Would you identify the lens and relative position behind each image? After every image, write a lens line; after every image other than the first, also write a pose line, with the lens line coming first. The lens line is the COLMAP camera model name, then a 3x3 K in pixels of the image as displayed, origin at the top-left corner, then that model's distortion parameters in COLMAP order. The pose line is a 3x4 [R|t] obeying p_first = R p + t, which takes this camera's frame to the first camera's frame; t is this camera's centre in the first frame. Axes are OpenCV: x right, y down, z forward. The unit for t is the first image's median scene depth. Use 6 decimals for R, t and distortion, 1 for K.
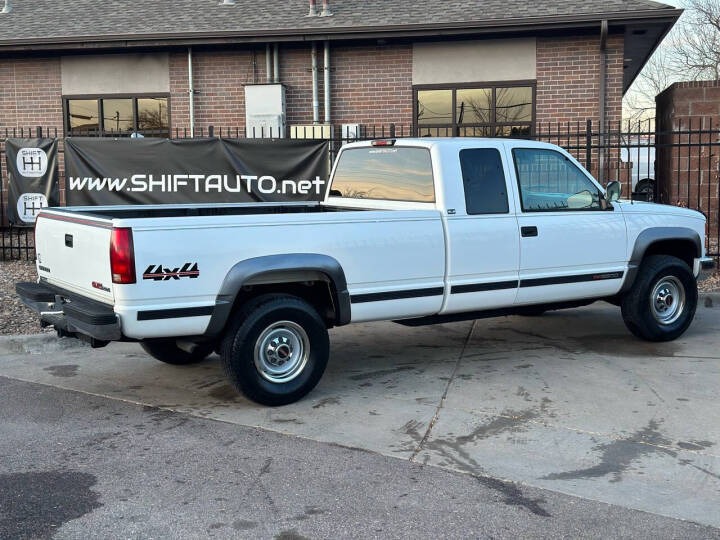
lens RADIAL K [[995.4, 0, 360.7], [0, 995.4, 274.8], [0, 0, 1]] dist [0.118175, 0.000000]
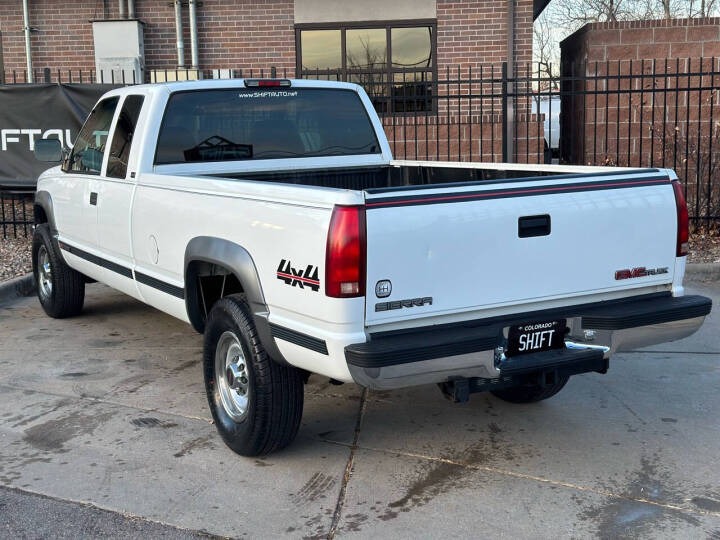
lens RADIAL K [[995.4, 0, 362.5], [0, 995.4, 276.7], [0, 0, 1]] dist [0.118175, 0.000000]
pose [[0.992463, -0.024526, 0.120065, 0.000957], [0.019315, 0.998828, 0.044379, -0.010732], [-0.121012, -0.041725, 0.991774, 0.135467]]
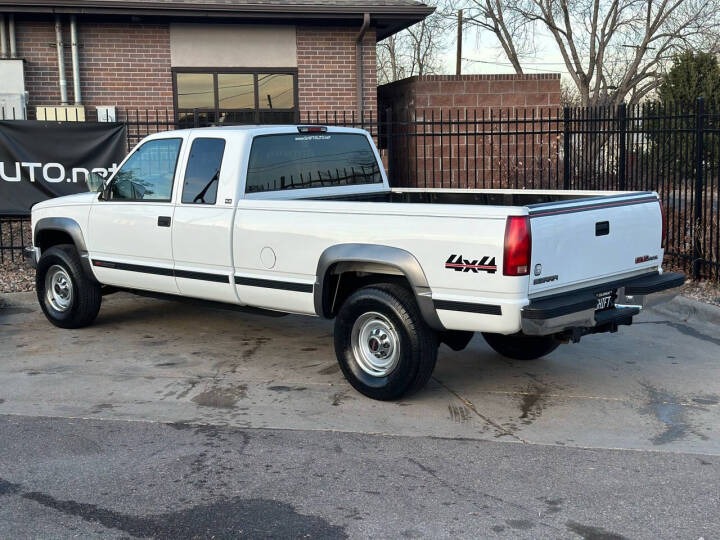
lens RADIAL K [[995.4, 0, 364.5], [0, 995.4, 271.9], [0, 0, 1]] dist [0.118175, 0.000000]
pose [[0.907650, -0.051536, 0.416551, -0.196847], [0.046853, 0.998671, 0.021464, -0.006951], [-0.417104, 0.000035, 0.908859, 0.054073]]
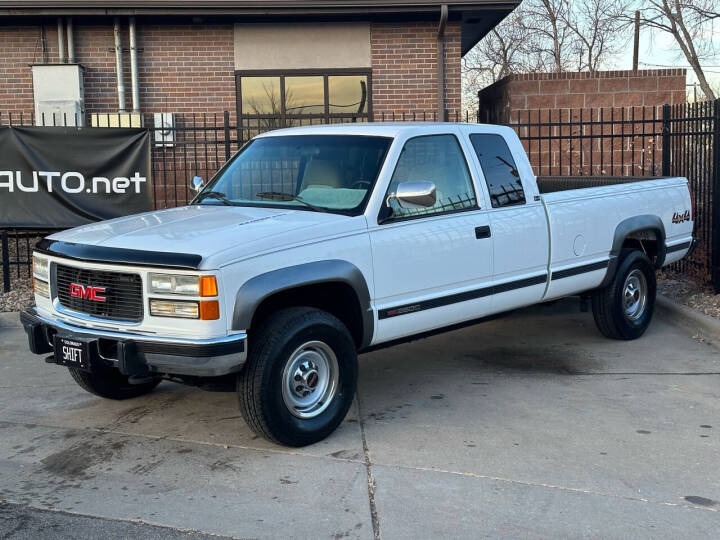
lens RADIAL K [[995.4, 0, 371.7], [0, 995.4, 259.8], [0, 0, 1]] dist [0.118175, 0.000000]
pose [[0.971542, -0.026014, 0.235436, -0.045422], [0.029634, 0.999491, -0.011847, -0.007884], [-0.235008, 0.018486, 0.971818, 0.114296]]
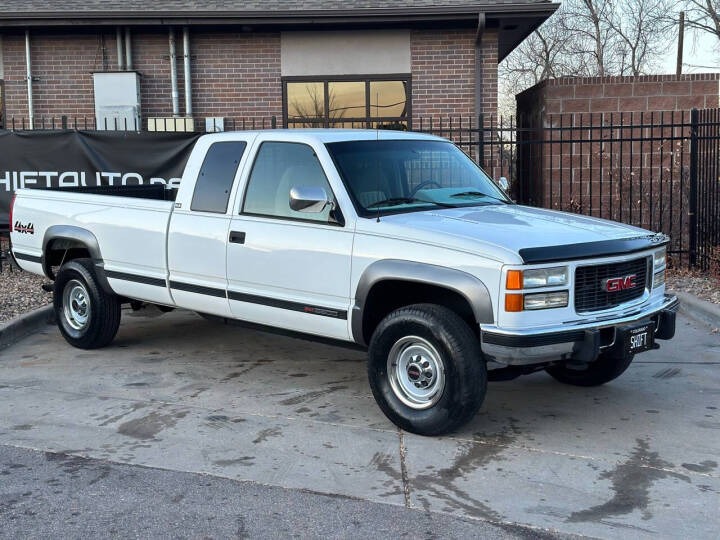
lens RADIAL K [[995.4, 0, 364.2], [0, 995.4, 273.3], [0, 0, 1]] dist [0.118175, 0.000000]
pose [[0.982091, -0.020879, 0.187247, -0.052989], [0.021361, 0.999772, -0.000554, -0.003791], [-0.187193, 0.004544, 0.982313, 0.069709]]
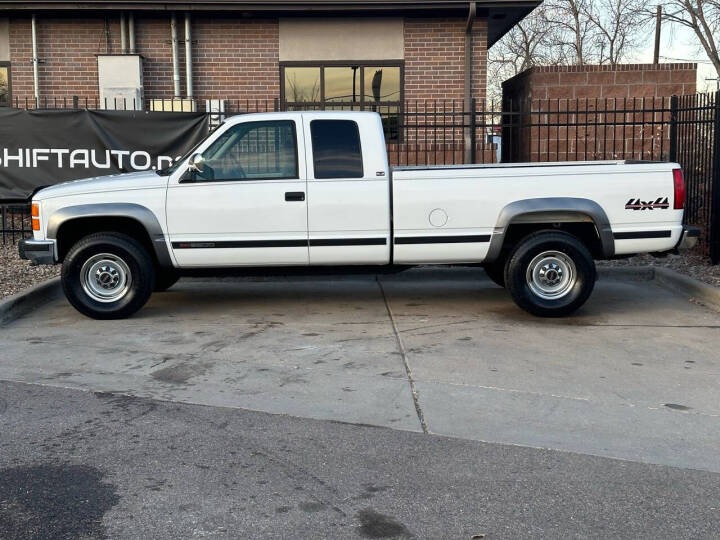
lens RADIAL K [[995.4, 0, 361.5], [0, 995.4, 272.3], [0, 0, 1]] dist [0.118175, 0.000000]
pose [[0.977979, -0.016006, 0.208090, -0.078439], [0.014777, 0.999863, 0.007462, 0.009365], [-0.208181, -0.004222, 0.978081, 0.032161]]
